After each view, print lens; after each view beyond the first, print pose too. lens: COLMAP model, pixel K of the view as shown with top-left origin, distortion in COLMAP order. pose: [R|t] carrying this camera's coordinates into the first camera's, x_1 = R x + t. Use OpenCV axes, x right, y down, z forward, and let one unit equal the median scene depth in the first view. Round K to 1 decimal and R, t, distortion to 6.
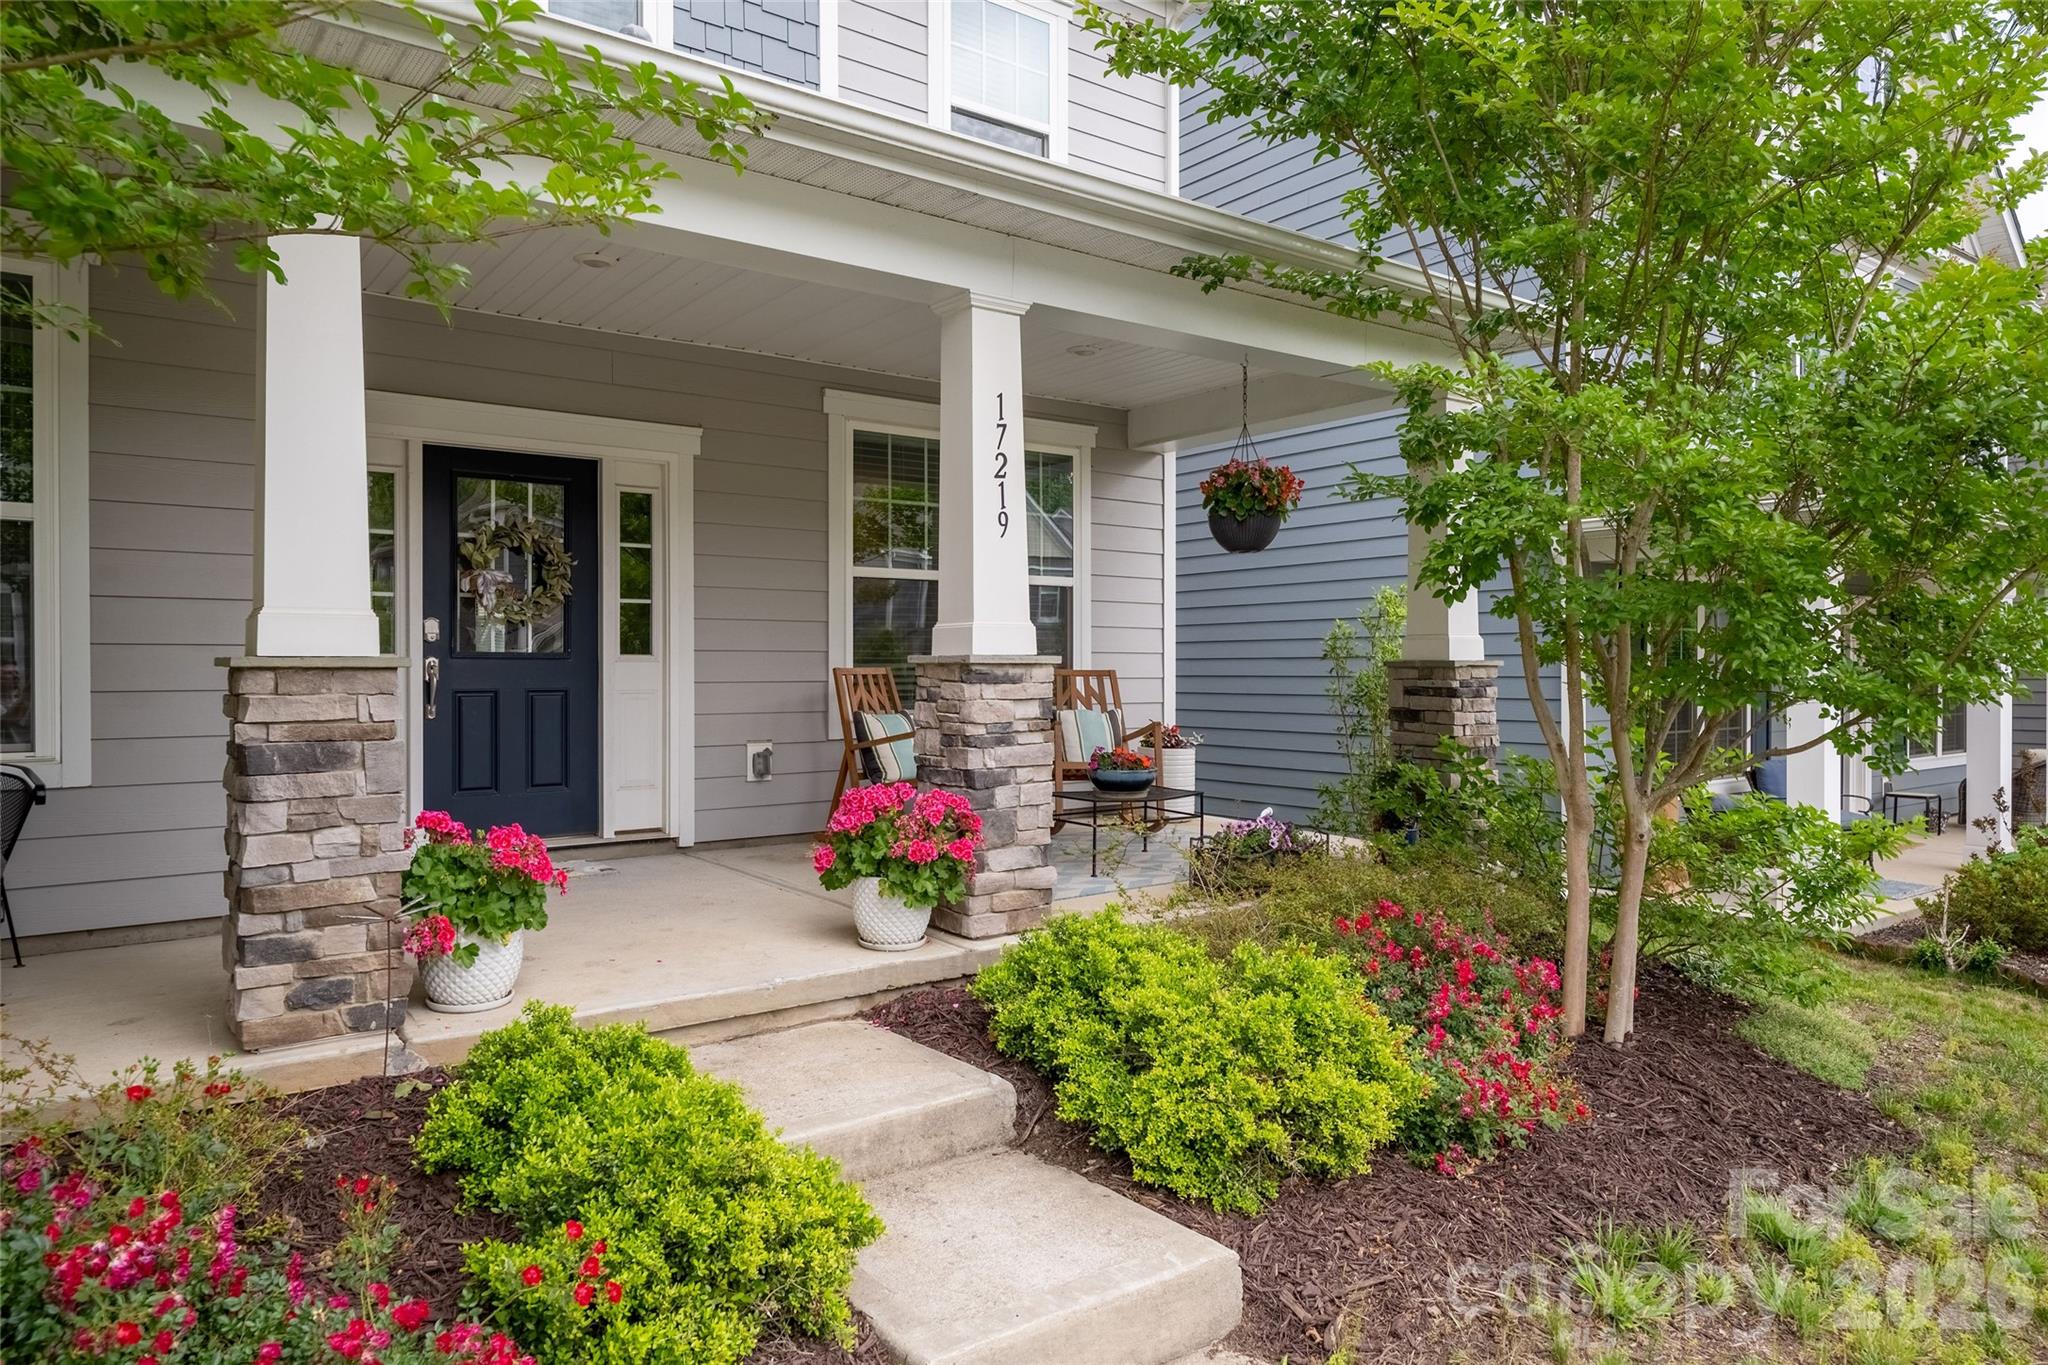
lens RADIAL K [[1260.4, 0, 1020.9], [0, 1260.4, 678.7], [0, 0, 1]] dist [0.000119, 0.000306]
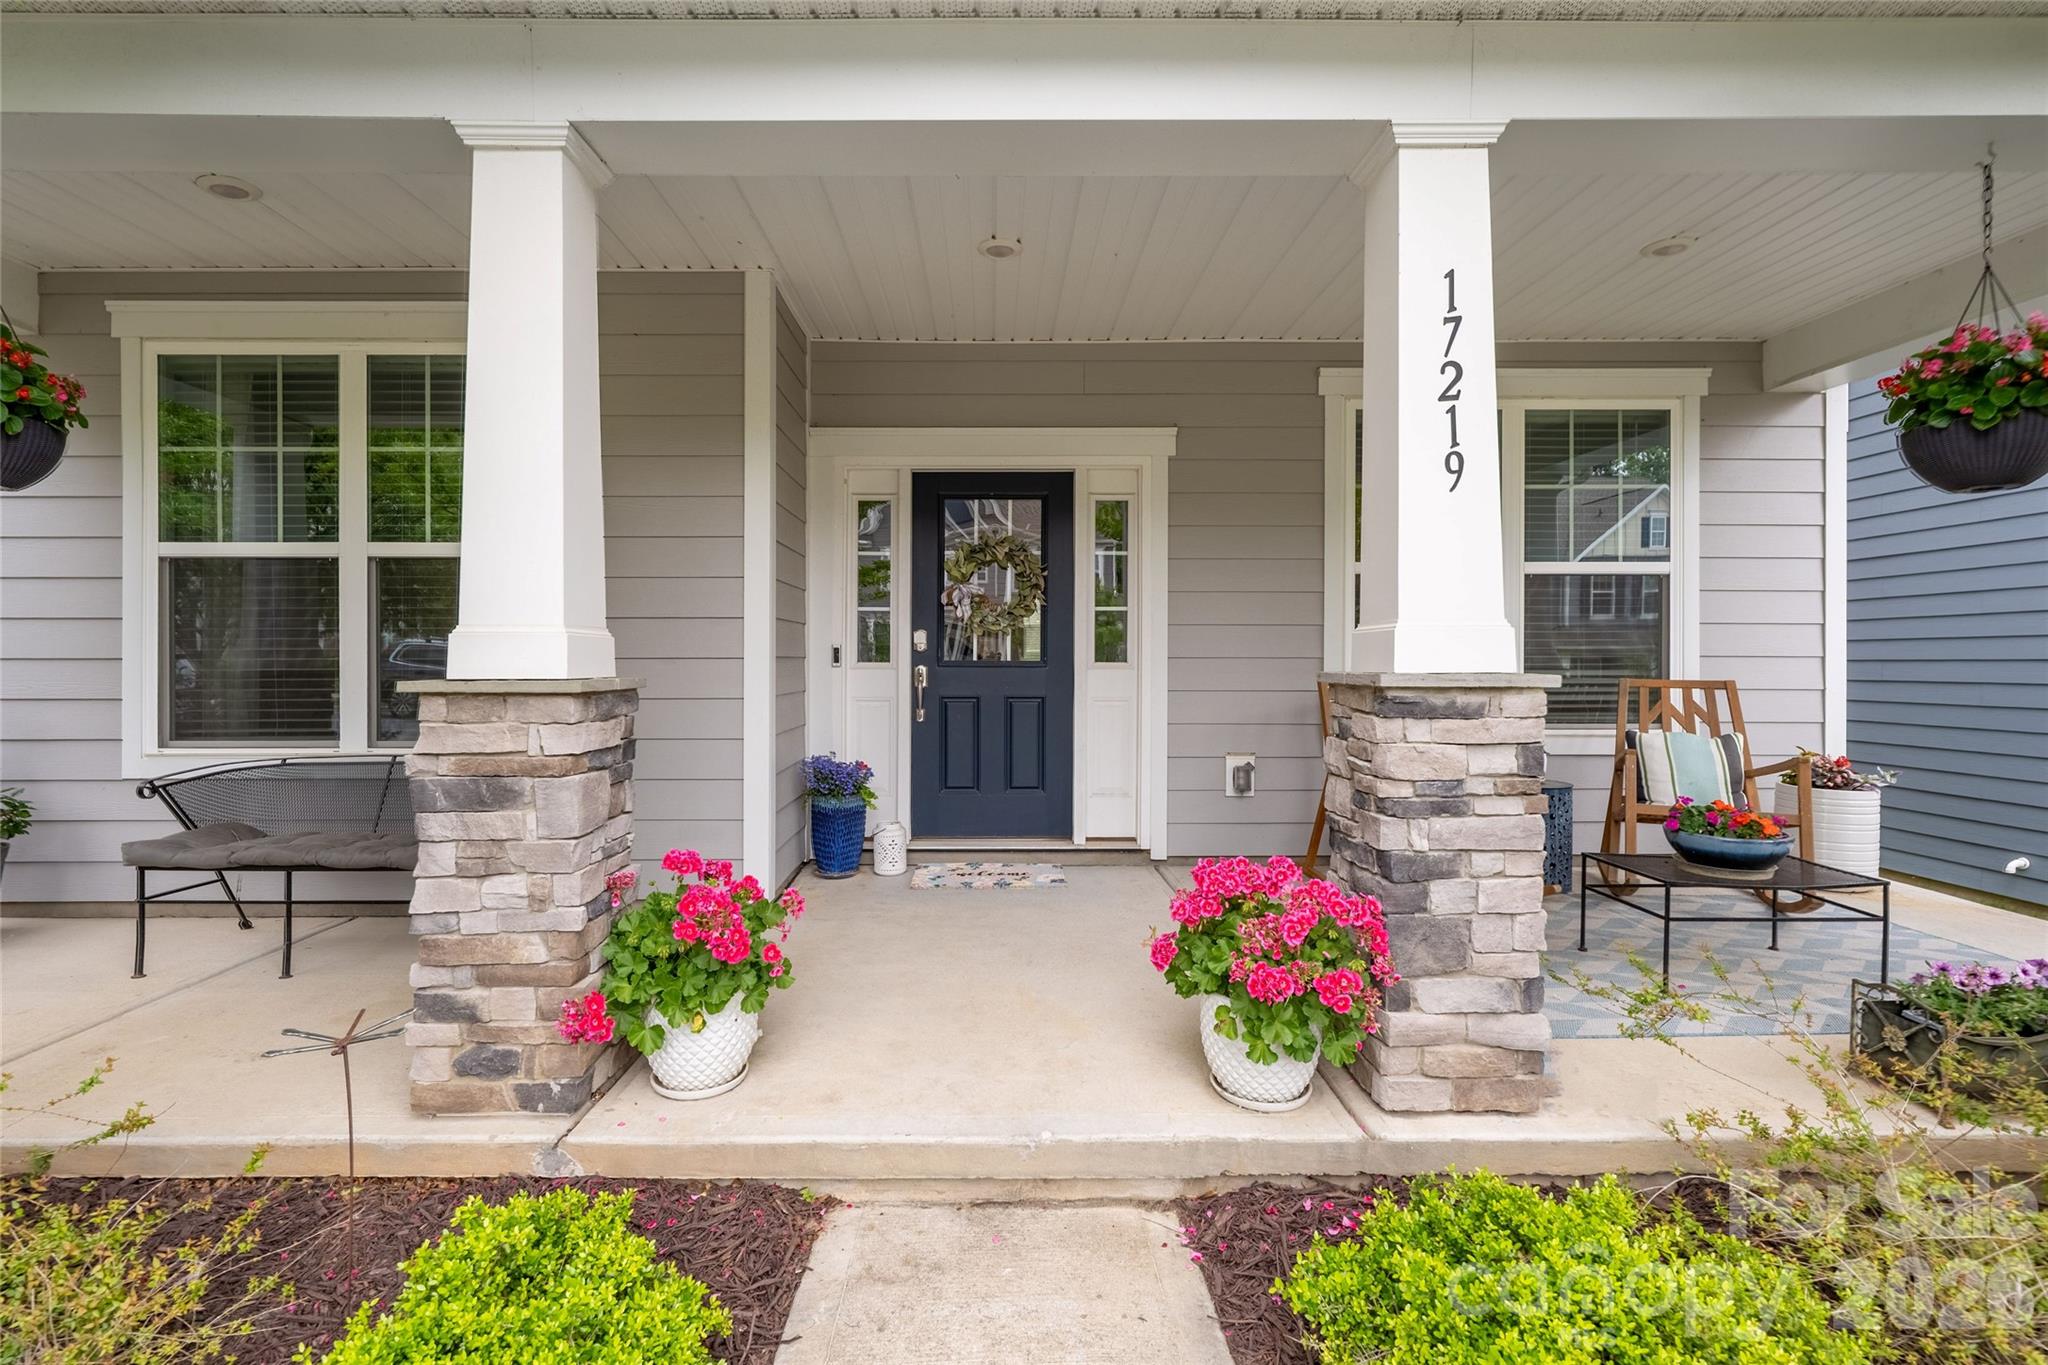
lens RADIAL K [[917.0, 0, 1006.8], [0, 917.0, 661.1], [0, 0, 1]] dist [-0.003429, 0.000341]
pose [[0.803950, 0.002435, -0.594692, 0.078830], [-0.006649, 0.999966, -0.004894, -0.020445], [0.594660, 0.007888, 0.803939, 0.472062]]
